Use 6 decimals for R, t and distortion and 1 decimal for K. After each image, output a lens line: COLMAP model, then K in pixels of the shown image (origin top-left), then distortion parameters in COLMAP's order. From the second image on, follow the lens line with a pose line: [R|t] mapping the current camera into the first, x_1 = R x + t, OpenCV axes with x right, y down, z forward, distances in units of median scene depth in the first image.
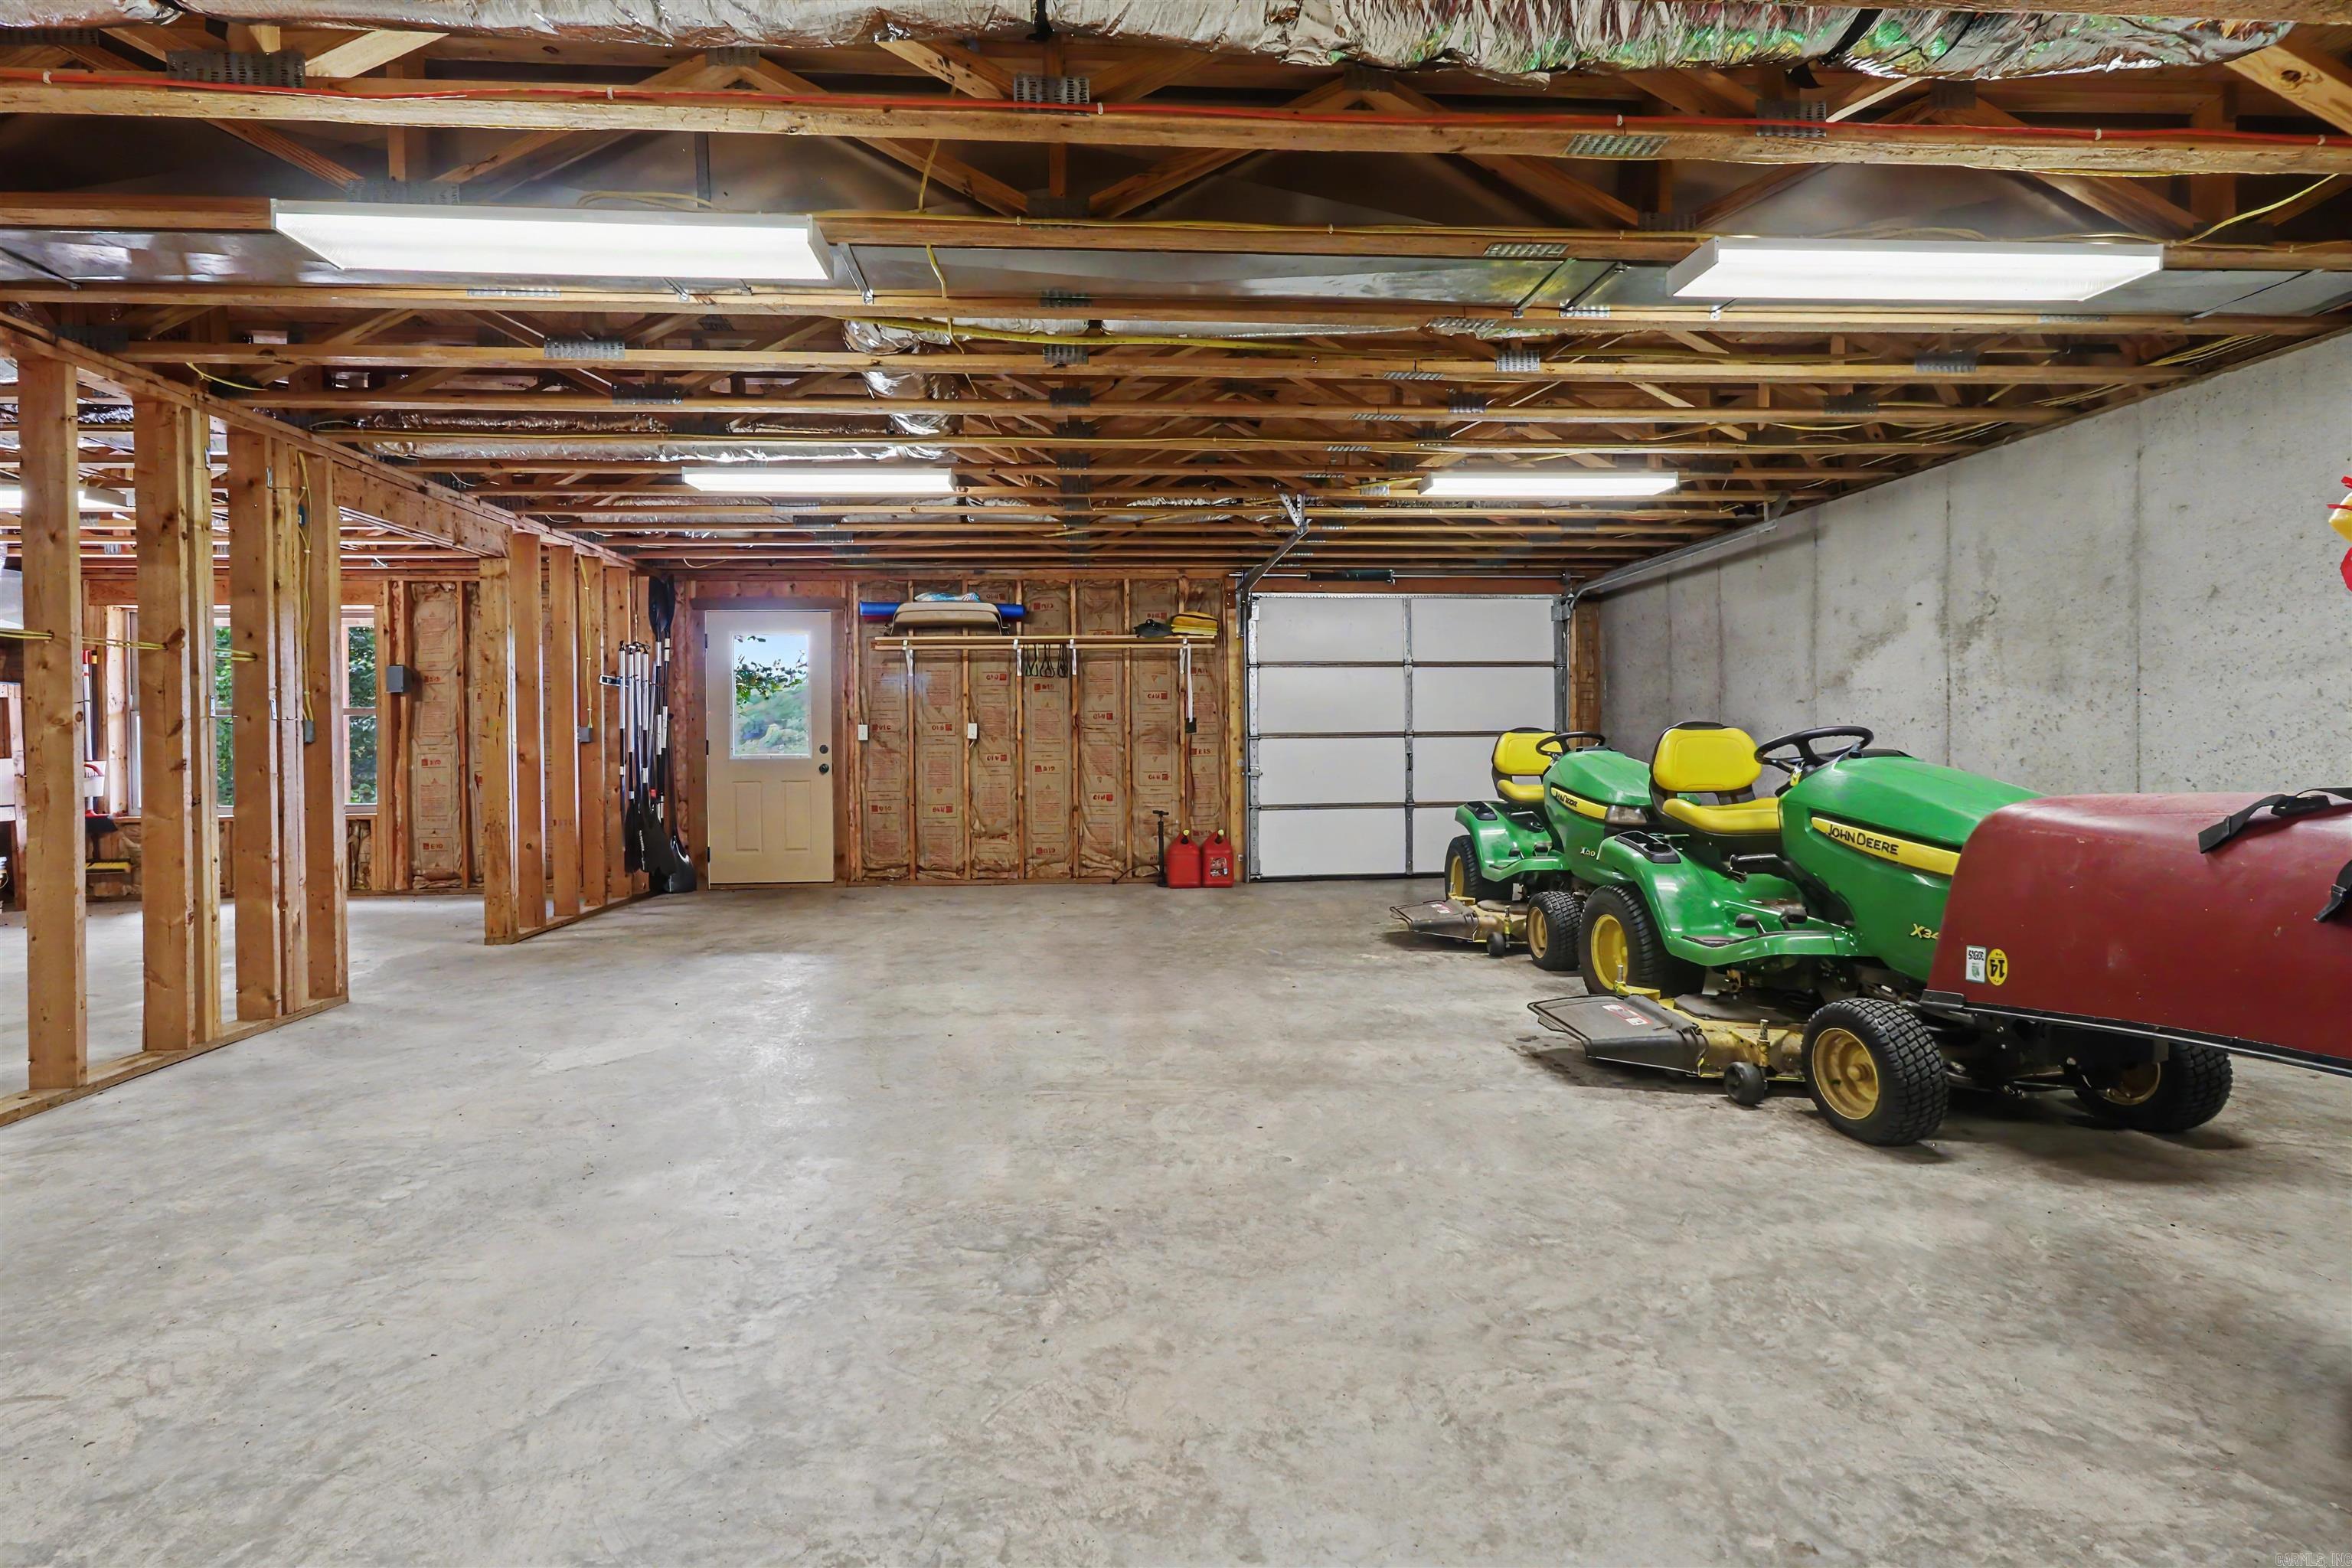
lens RADIAL K [[1089.2, 0, 1171.4], [0, 1089.2, 745.5], [0, 0, 1]] dist [0.003132, 0.002027]
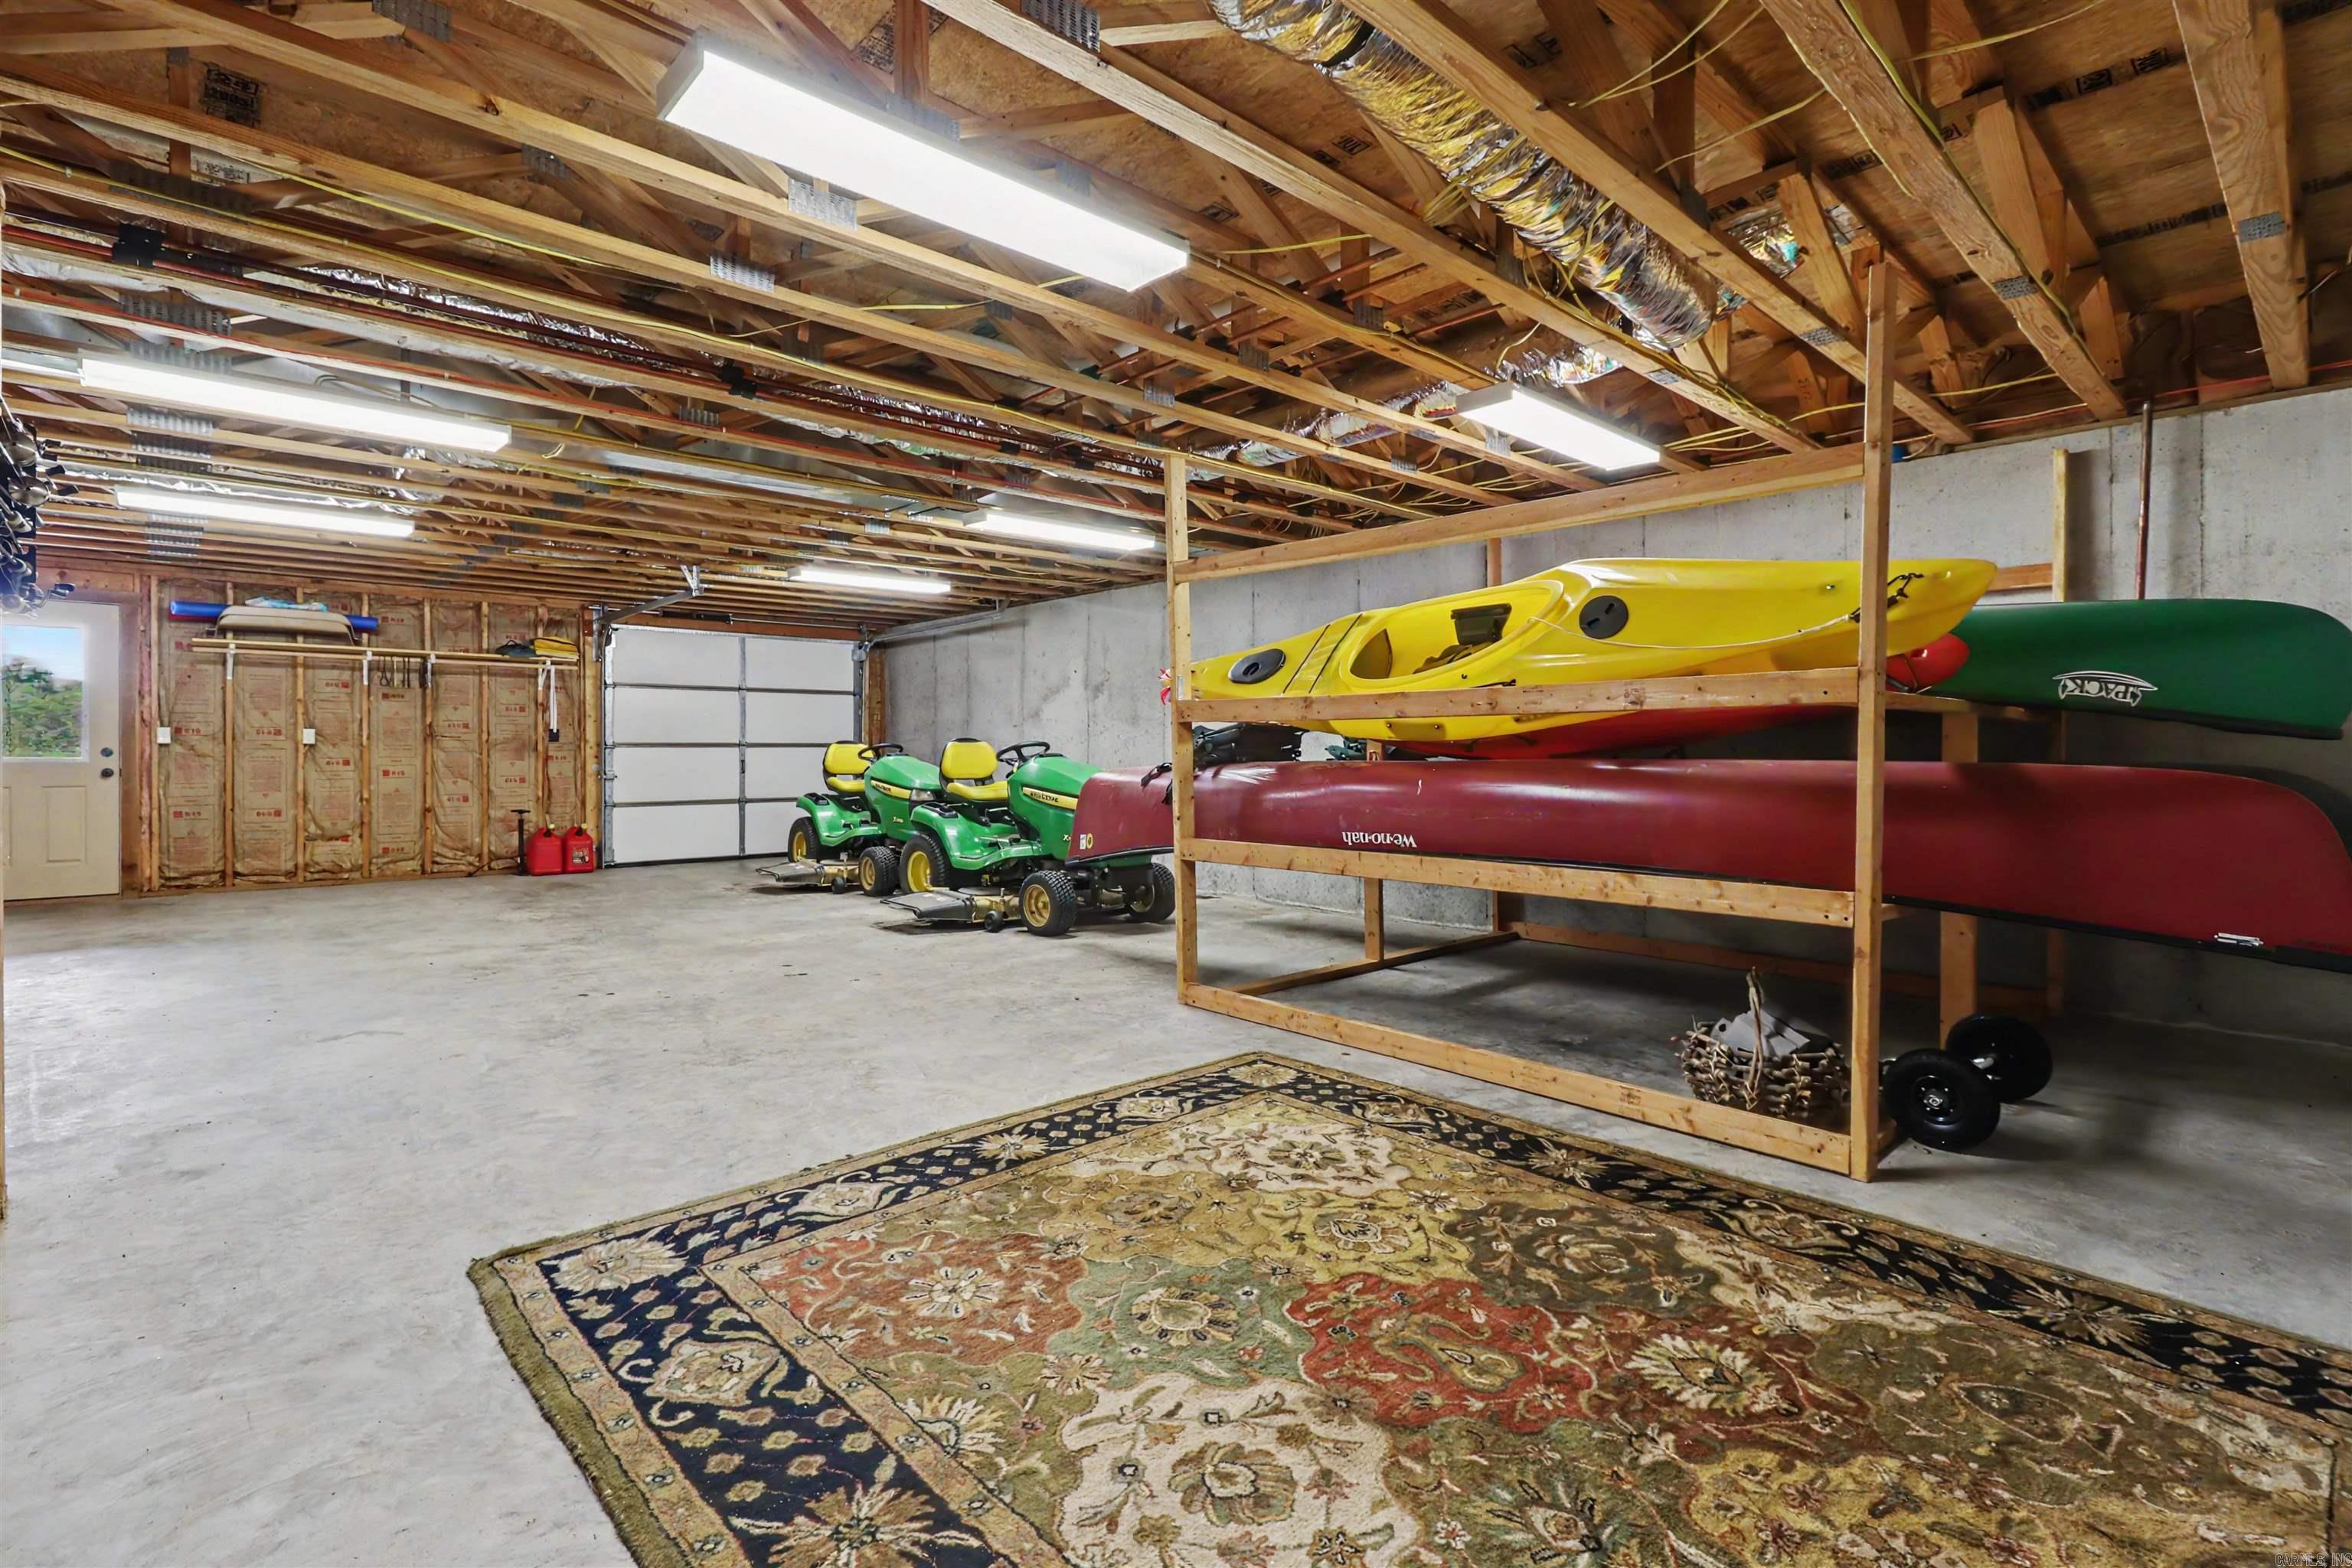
lens RADIAL K [[1089.2, 0, 1178.4], [0, 1089.2, 770.9], [0, 0, 1]] dist [0.003132, 0.002027]
pose [[0.779129, -0.002570, 0.626858, -0.197717], [-0.003136, 0.999963, 0.007998, 0.008950], [-0.626855, -0.008197, 0.779093, -0.327641]]
